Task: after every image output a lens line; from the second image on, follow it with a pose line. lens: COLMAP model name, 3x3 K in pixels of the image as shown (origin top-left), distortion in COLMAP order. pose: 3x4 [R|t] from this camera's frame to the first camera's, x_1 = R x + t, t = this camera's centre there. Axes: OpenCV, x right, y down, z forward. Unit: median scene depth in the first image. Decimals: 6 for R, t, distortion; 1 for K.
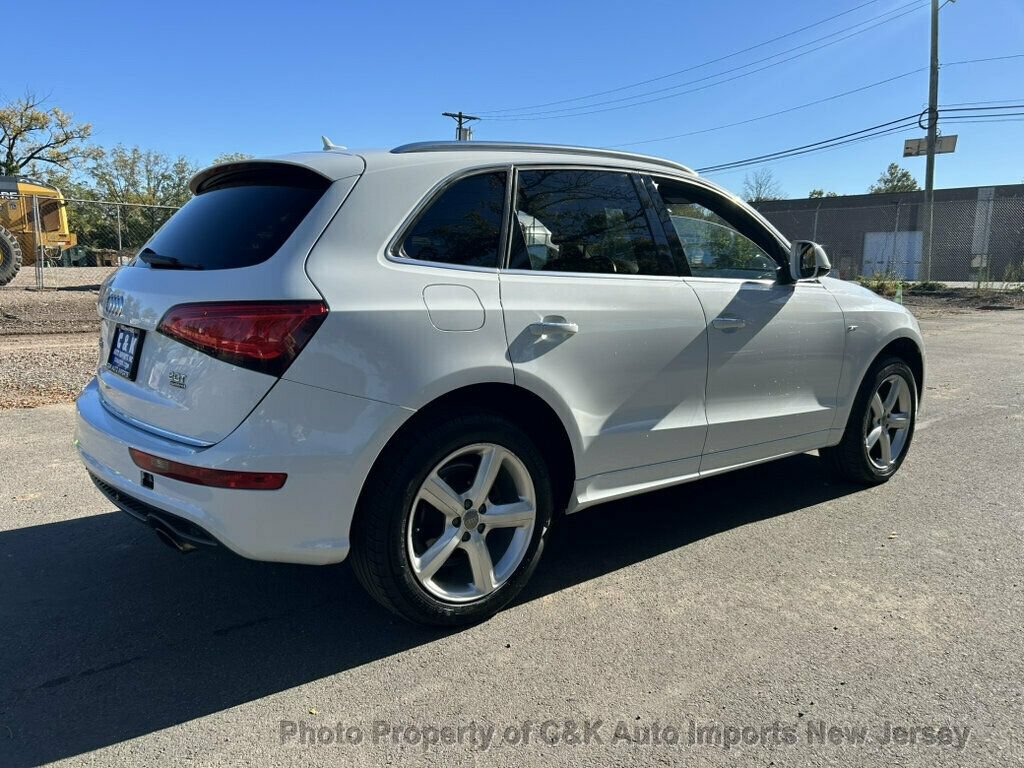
lens RADIAL K [[770.7, 0, 512.0], [0, 770.7, 384.0], [0, 0, 1]] dist [0.052279, -0.052939]
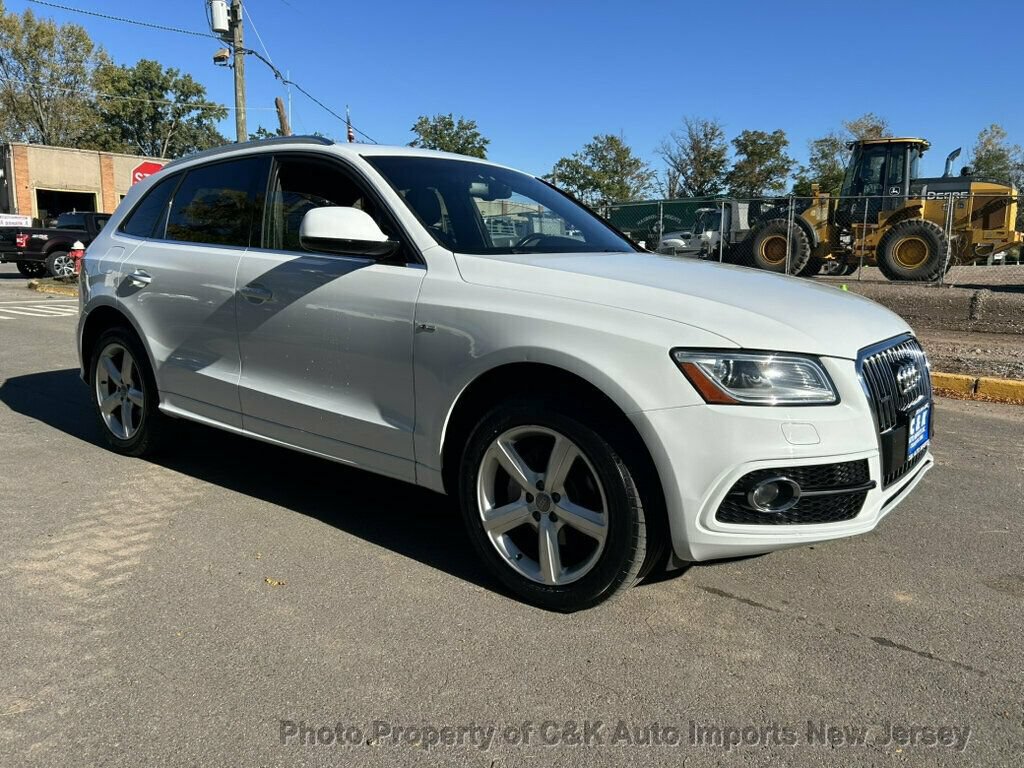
lens RADIAL K [[755.4, 0, 507.4], [0, 755.4, 381.9], [0, 0, 1]] dist [0.053716, -0.054549]
pose [[0.222996, 0.162171, -0.961235, 1.544675], [-0.165782, 0.978010, 0.126541, -0.168719], [0.960619, 0.131137, 0.244977, 1.260265]]
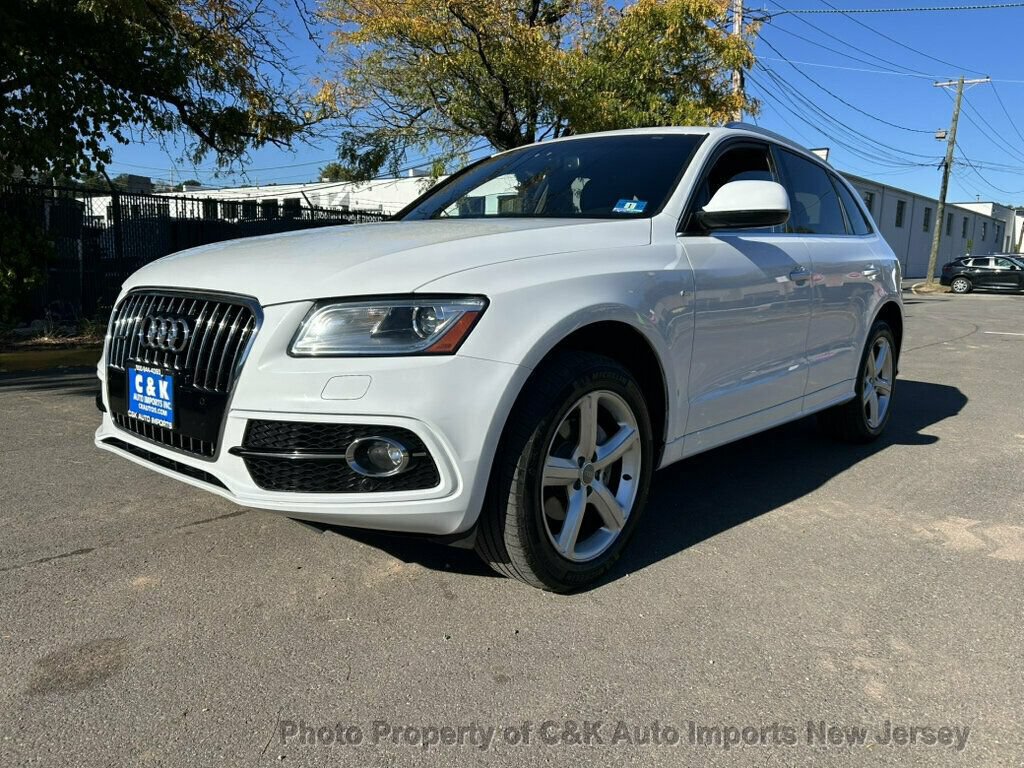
lens RADIAL K [[770.3, 0, 515.8], [0, 770.3, 381.2], [0, 0, 1]] dist [0.051041, -0.049959]
pose [[-0.983030, -0.011865, -0.183059, 0.566990], [-0.066047, 0.953876, 0.292846, -0.345716], [0.171141, 0.299967, -0.938473, 2.758560]]
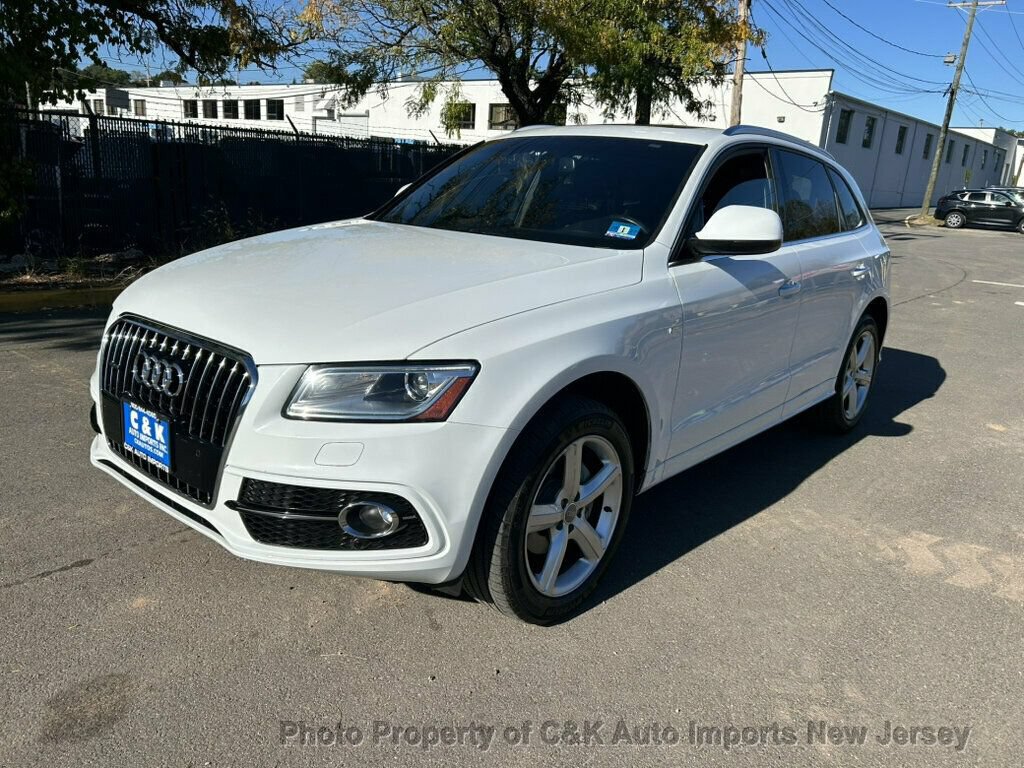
lens RADIAL K [[770.7, 0, 512.0], [0, 770.7, 384.0], [0, 0, 1]] dist [0.052279, -0.052939]
pose [[-0.979788, -0.020549, -0.198983, 0.576651], [-0.100203, 0.911335, 0.399285, -0.483639], [0.173135, 0.411153, -0.894974, 2.725998]]
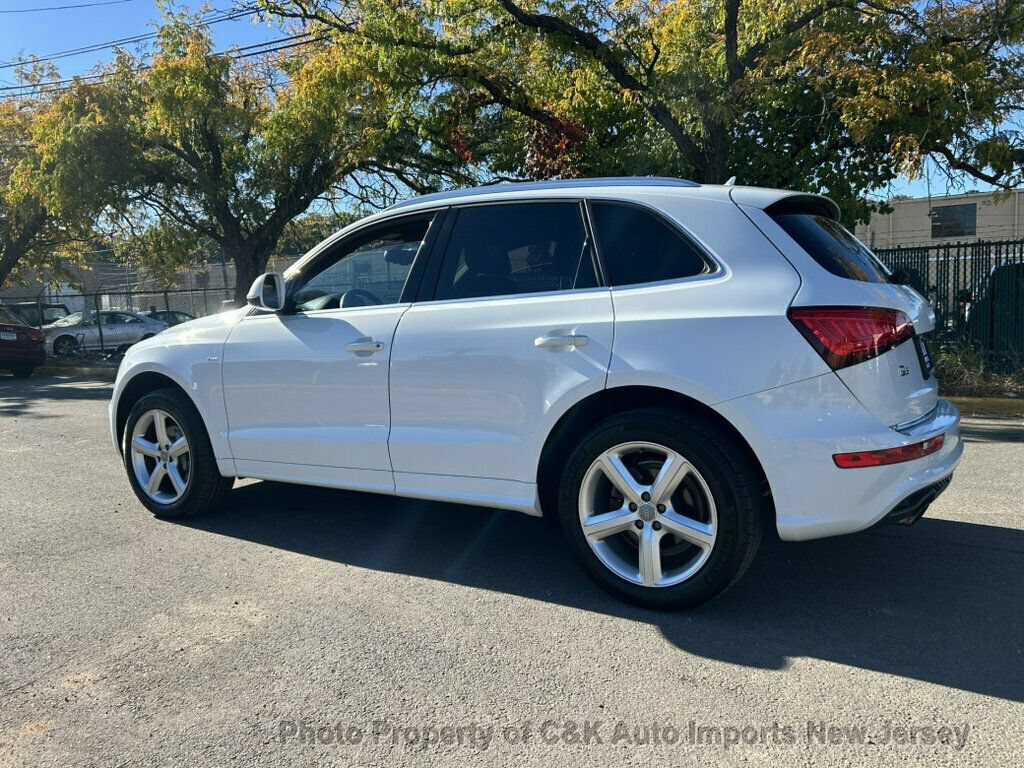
lens RADIAL K [[770.7, 0, 512.0], [0, 770.7, 384.0], [0, 0, 1]] dist [0.052279, -0.052939]
pose [[-0.326911, -0.097030, 0.940061, -1.292394], [0.167276, 0.973069, 0.158608, -0.275382], [-0.930133, 0.209100, -0.301876, 1.820817]]
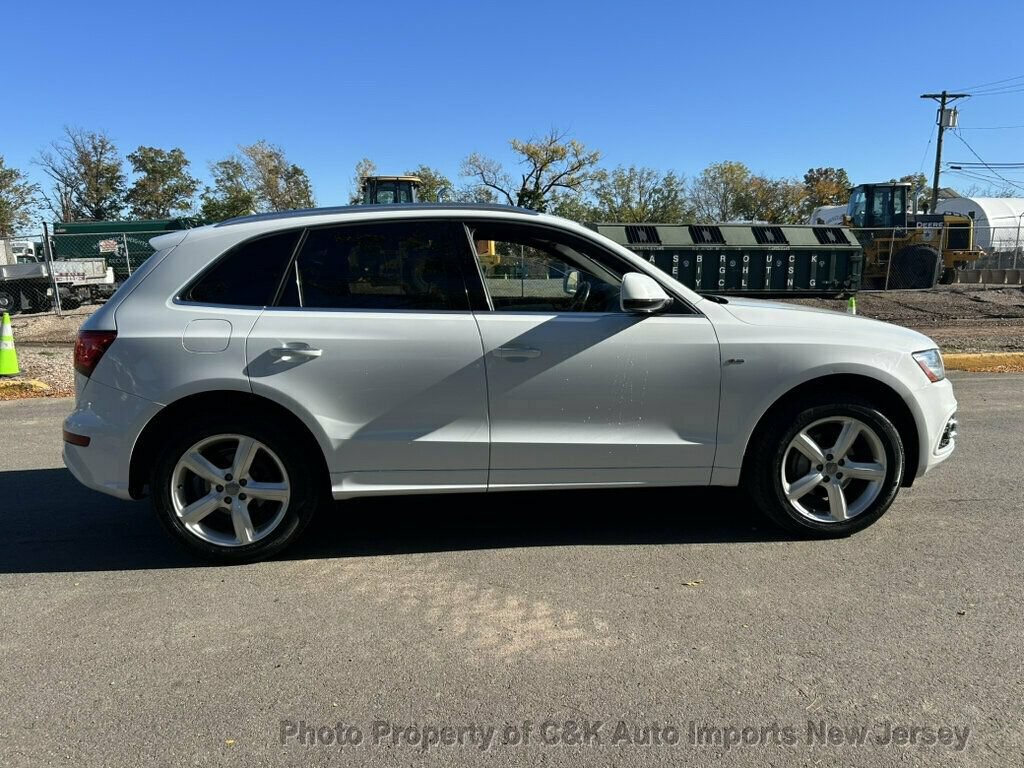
lens RADIAL K [[769.0, 0, 508.3], [0, 769.0, 384.2], [0, 0, 1]] dist [0.042006, -0.053440]
pose [[0.821459, 0.060142, -0.567087, 1.024532], [-0.062385, 0.997932, 0.015467, -0.057473], [0.566845, 0.022673, 0.823512, 0.121484]]
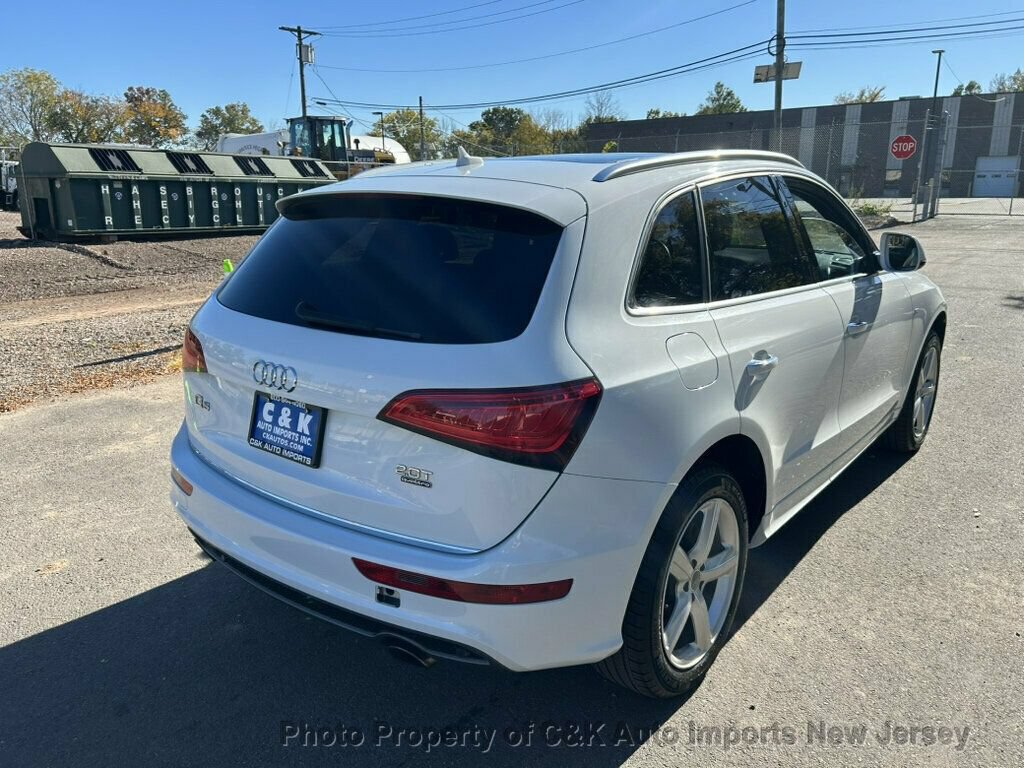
lens RADIAL K [[770.8, 0, 524.0], [0, 770.8, 385.9], [0, 0, 1]] dist [0.052467, -0.062460]
pose [[0.978024, -0.073716, 0.195028, -0.381100], [0.054402, 0.993234, 0.102604, -0.148100], [-0.201272, -0.089739, 0.975416, 0.134108]]
